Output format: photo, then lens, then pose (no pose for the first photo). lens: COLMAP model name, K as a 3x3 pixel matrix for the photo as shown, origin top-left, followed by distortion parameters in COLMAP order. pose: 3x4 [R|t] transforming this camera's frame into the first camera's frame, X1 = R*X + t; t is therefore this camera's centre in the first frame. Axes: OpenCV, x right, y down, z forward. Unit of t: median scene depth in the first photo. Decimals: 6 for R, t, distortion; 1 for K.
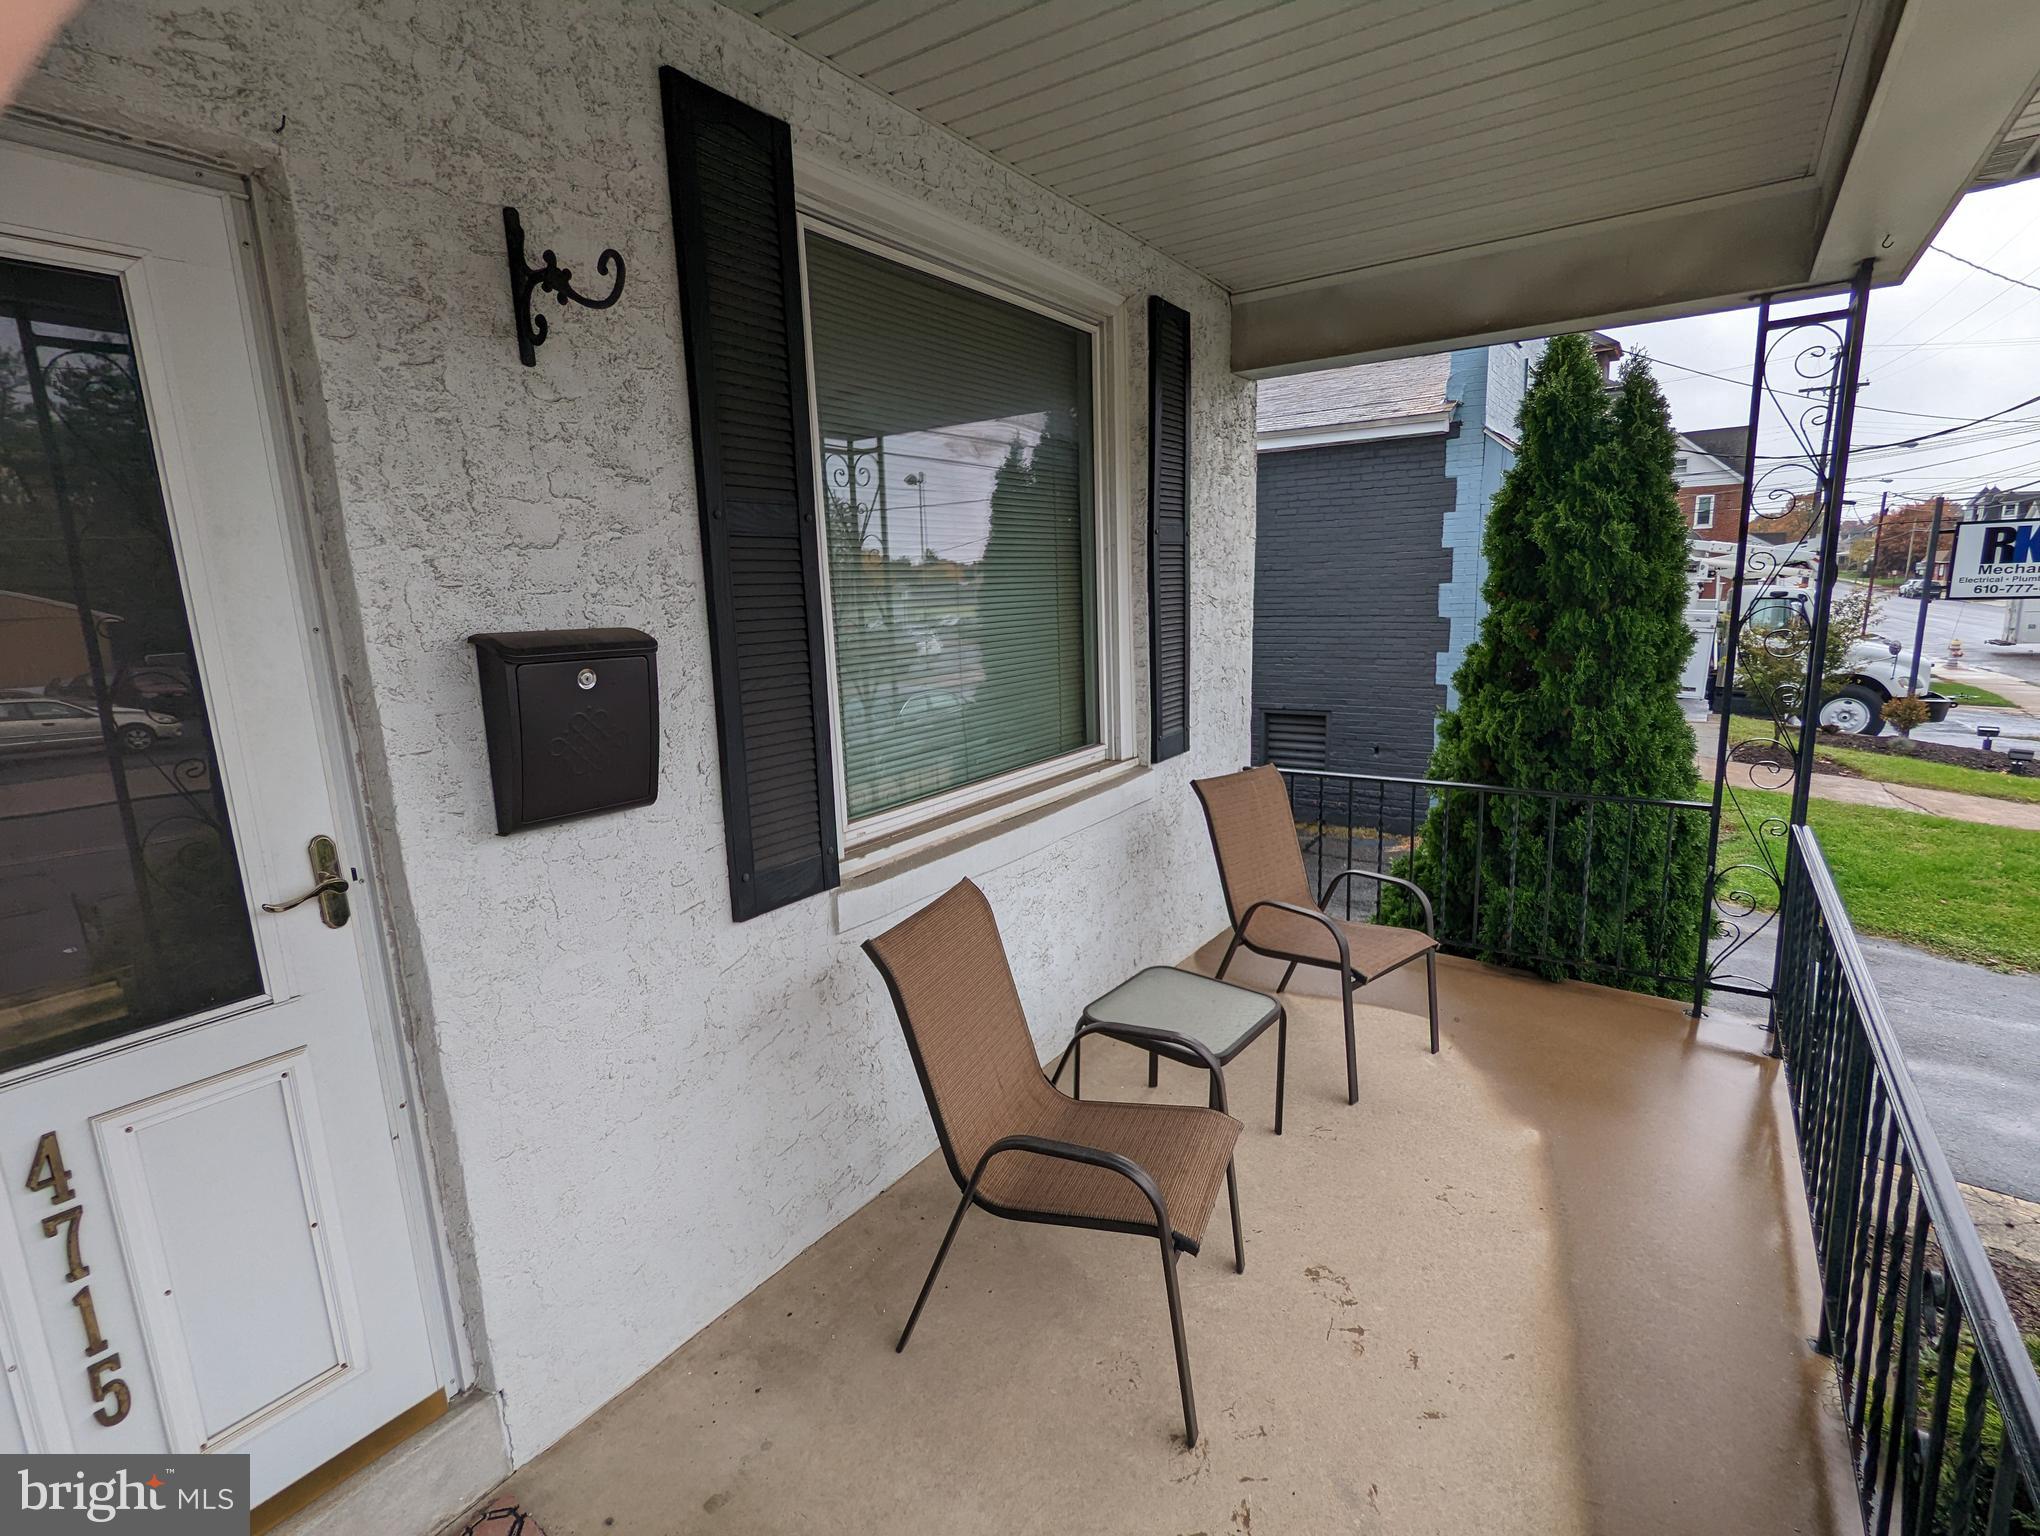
lens RADIAL K [[963.4, 0, 1020.0], [0, 963.4, 768.0], [0, 0, 1]] dist [0.000535, 0.000140]
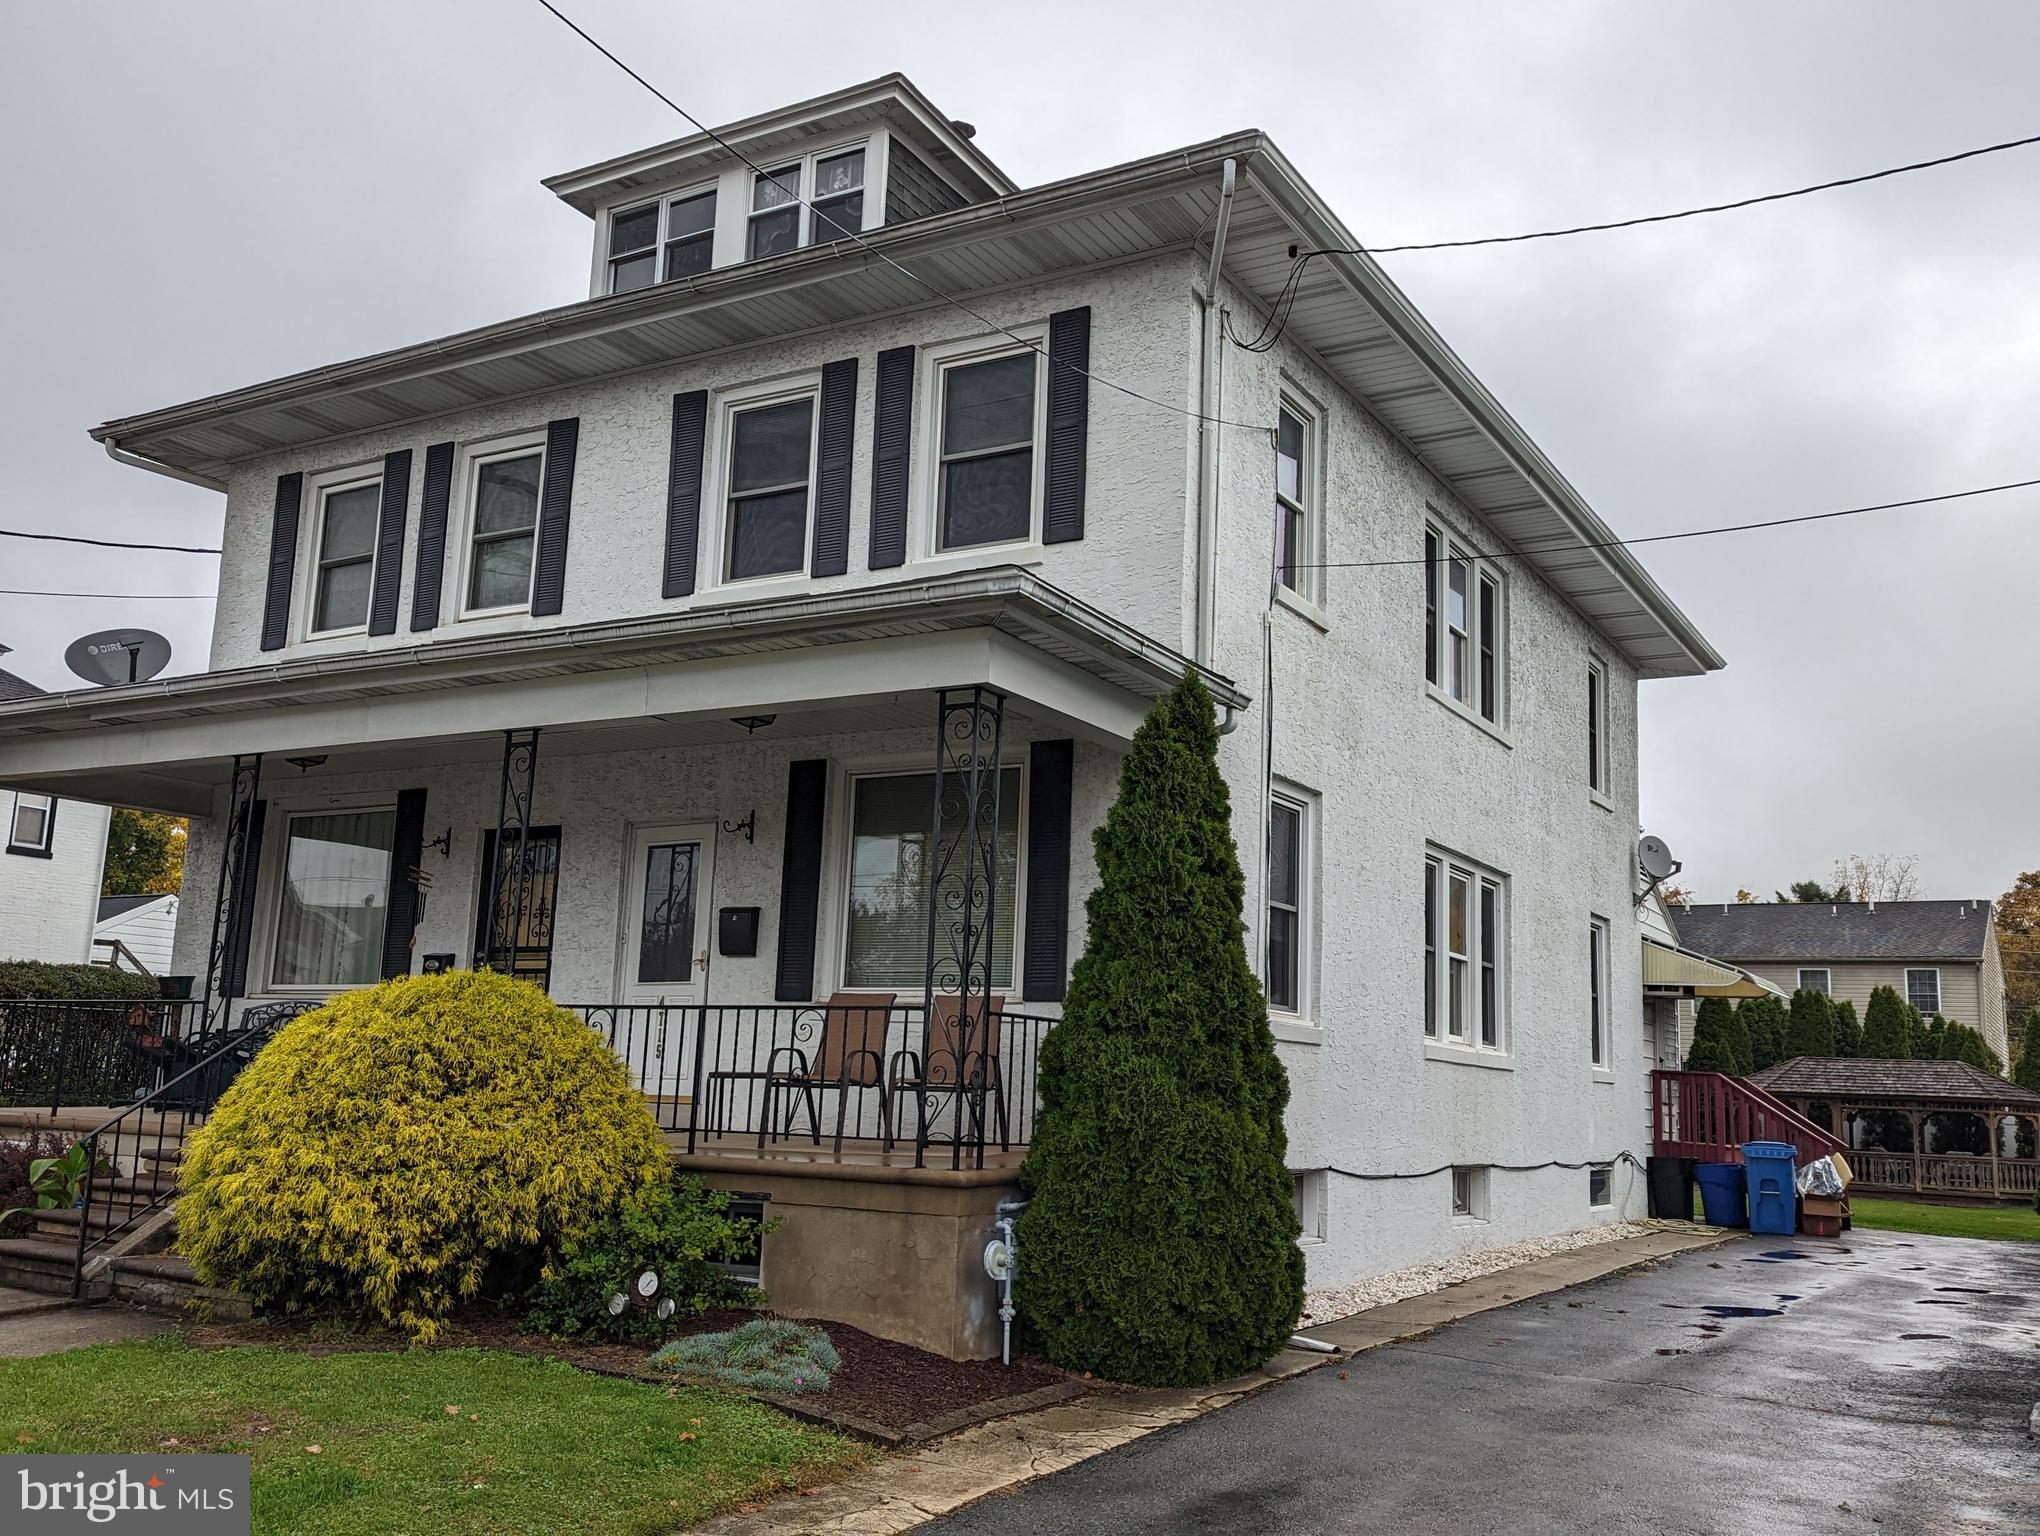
lens RADIAL K [[1864.4, 0, 1020.0], [0, 1864.4, 768.0], [0, 0, 1]] dist [0.000557, 0.000033]
pose [[0.061881, -0.151005, -0.986594, 7.239362], [-0.231003, 0.959482, -0.161344, 0.284637], [0.970983, 0.237891, 0.024491, 1.772358]]
